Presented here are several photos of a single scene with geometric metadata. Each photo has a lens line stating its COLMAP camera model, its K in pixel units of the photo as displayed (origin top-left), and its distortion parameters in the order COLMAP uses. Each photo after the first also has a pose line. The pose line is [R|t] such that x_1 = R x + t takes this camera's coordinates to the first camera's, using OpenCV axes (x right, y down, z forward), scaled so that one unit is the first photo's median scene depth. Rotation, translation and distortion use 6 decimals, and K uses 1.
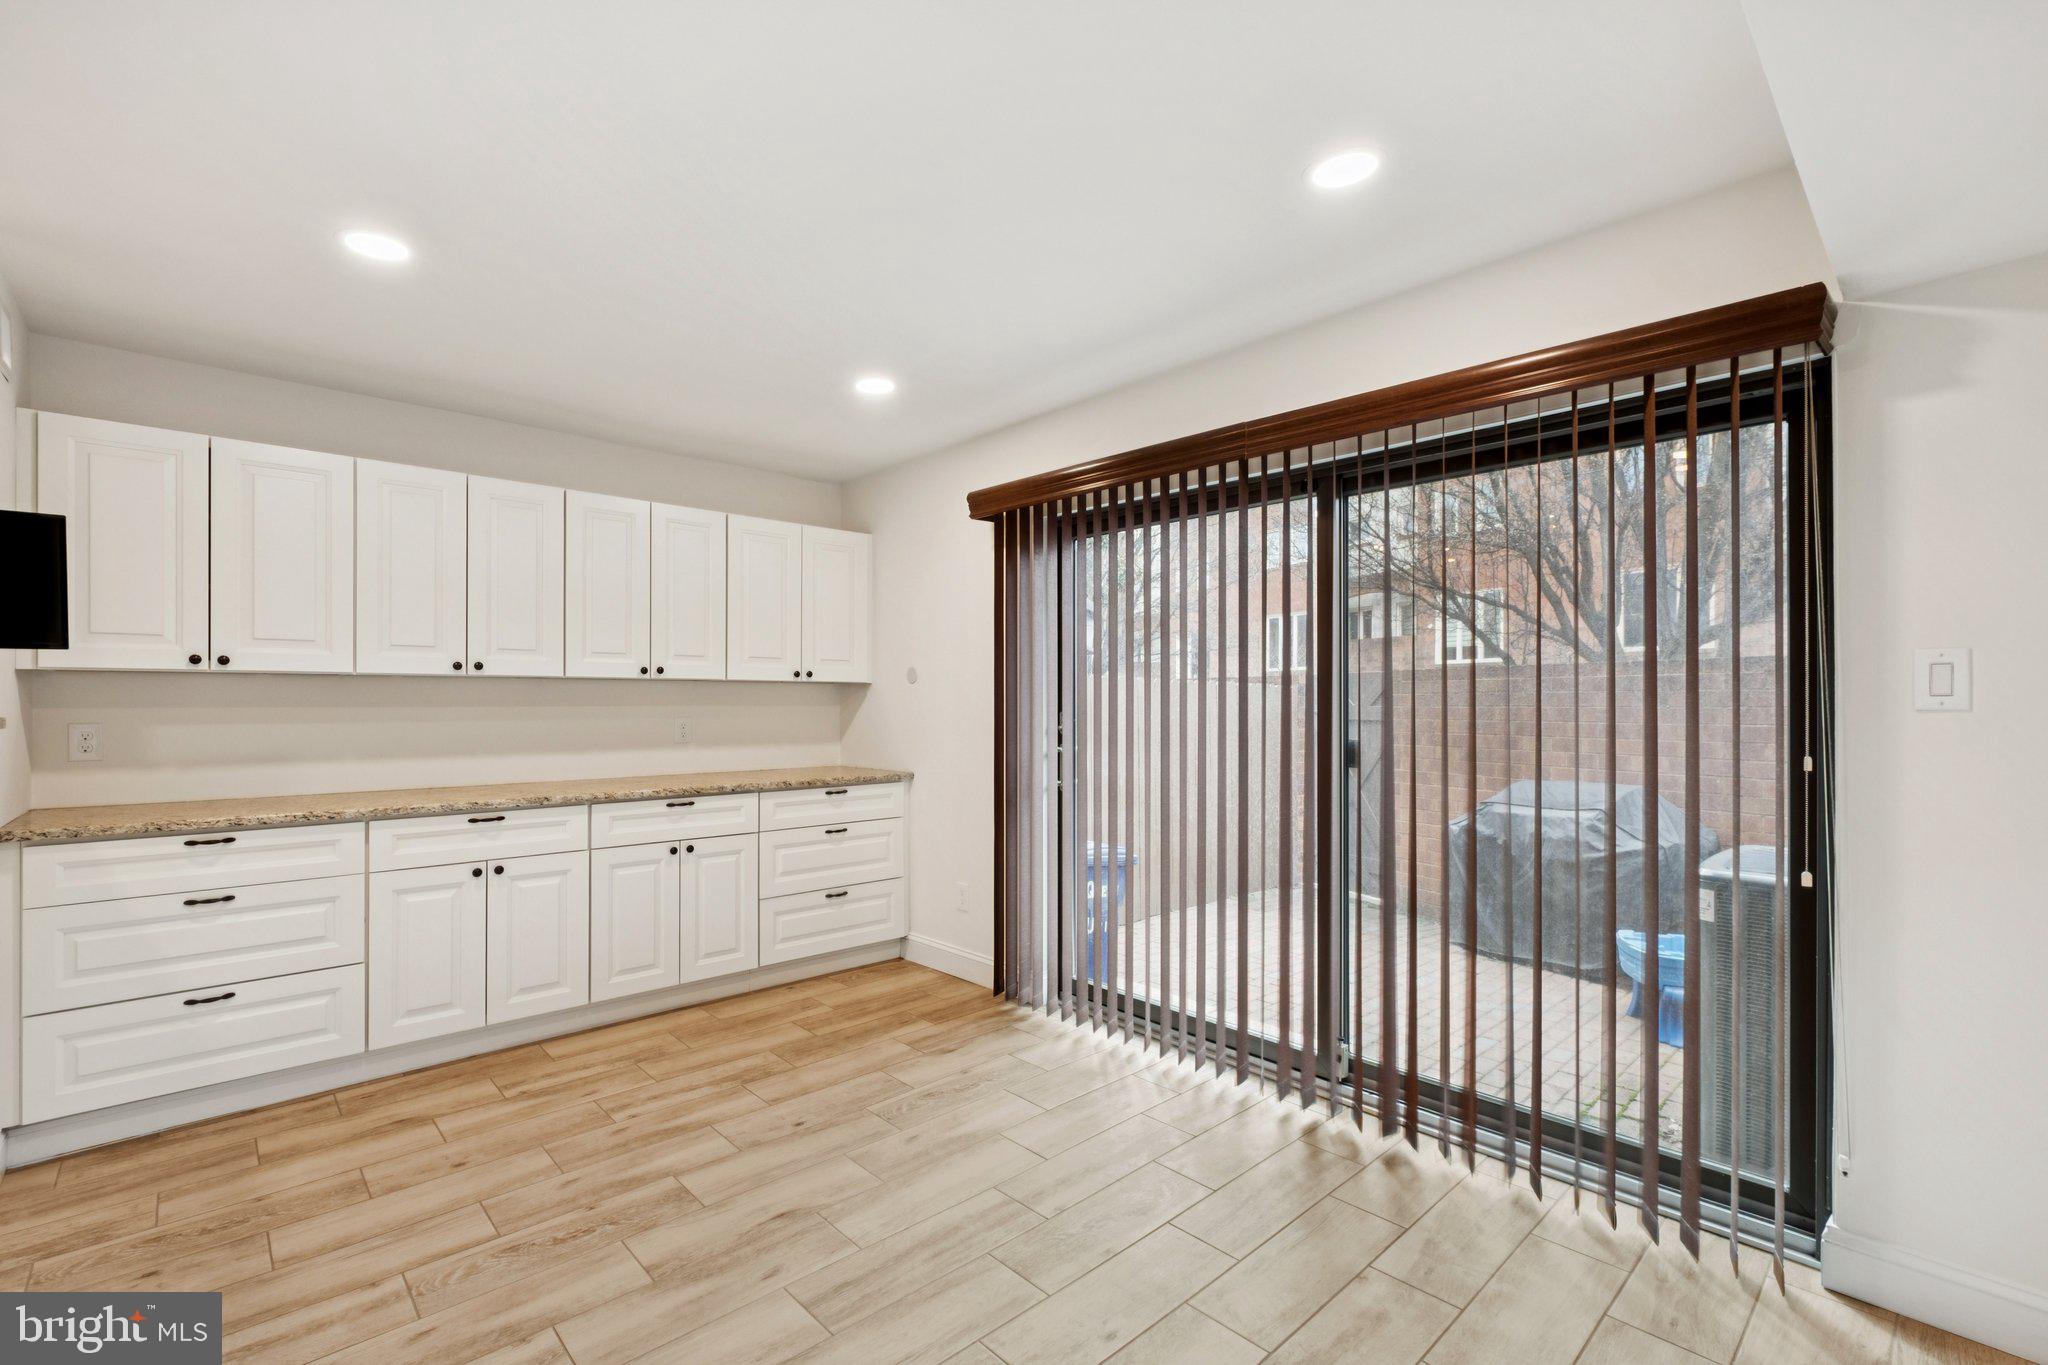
lens RADIAL K [[914.4, 0, 987.4], [0, 914.4, 704.1], [0, 0, 1]] dist [-0.005306, -0.000312]
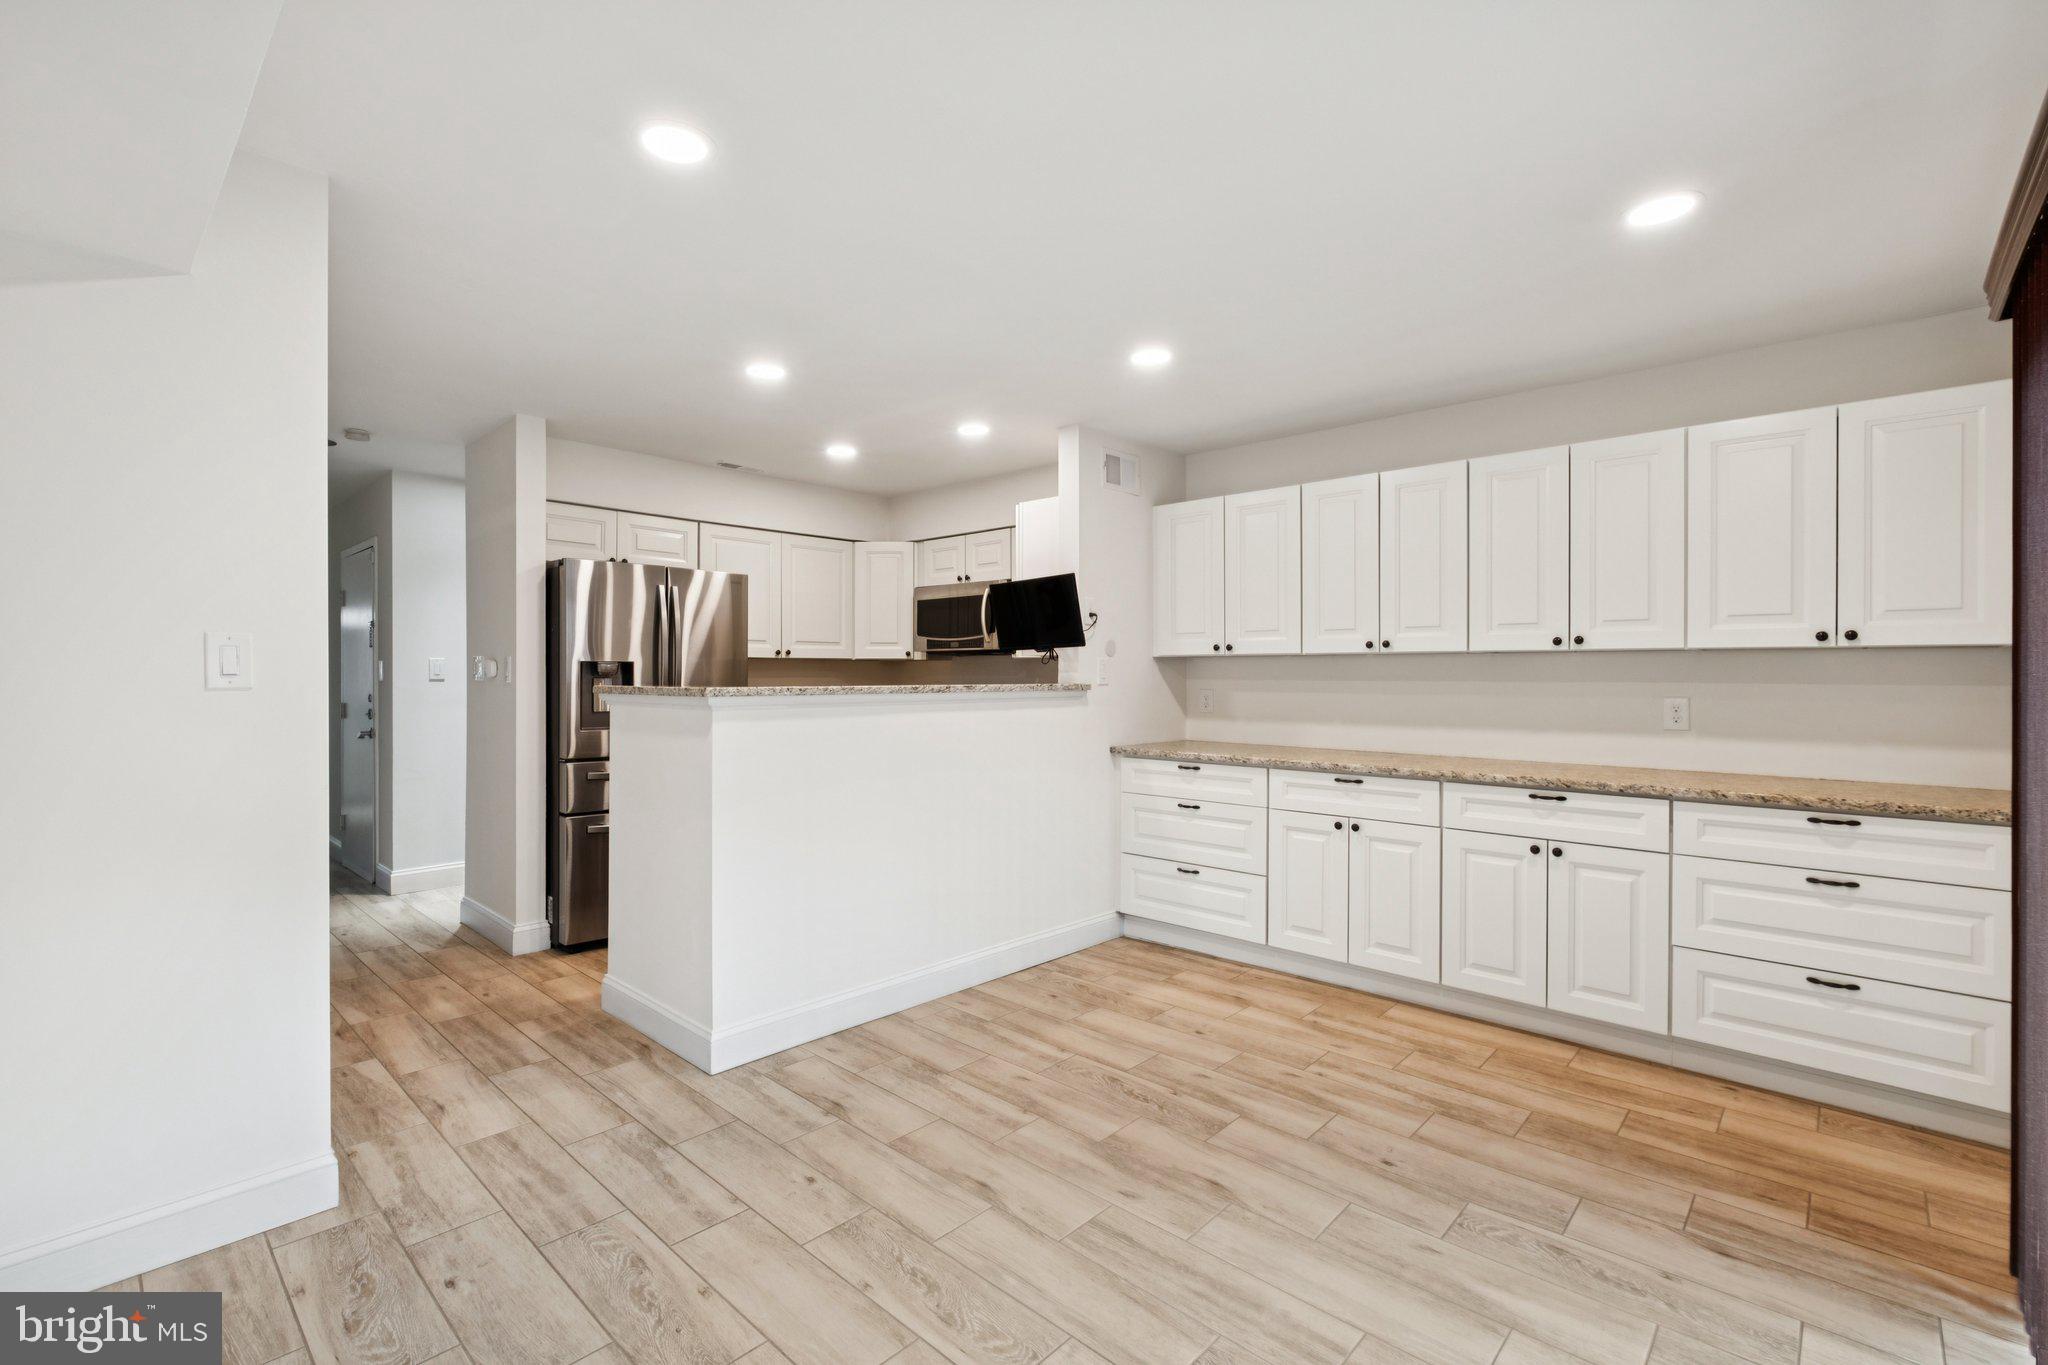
lens RADIAL K [[914.4, 0, 1006.0], [0, 914.4, 684.9], [0, 0, 1]] dist [-0.005306, -0.000312]
pose [[0.063600, 0.010460, -0.997921, 0.545200], [-0.006356, 0.999929, 0.010076, -0.000782], [0.997955, 0.005702, 0.063662, 0.501226]]
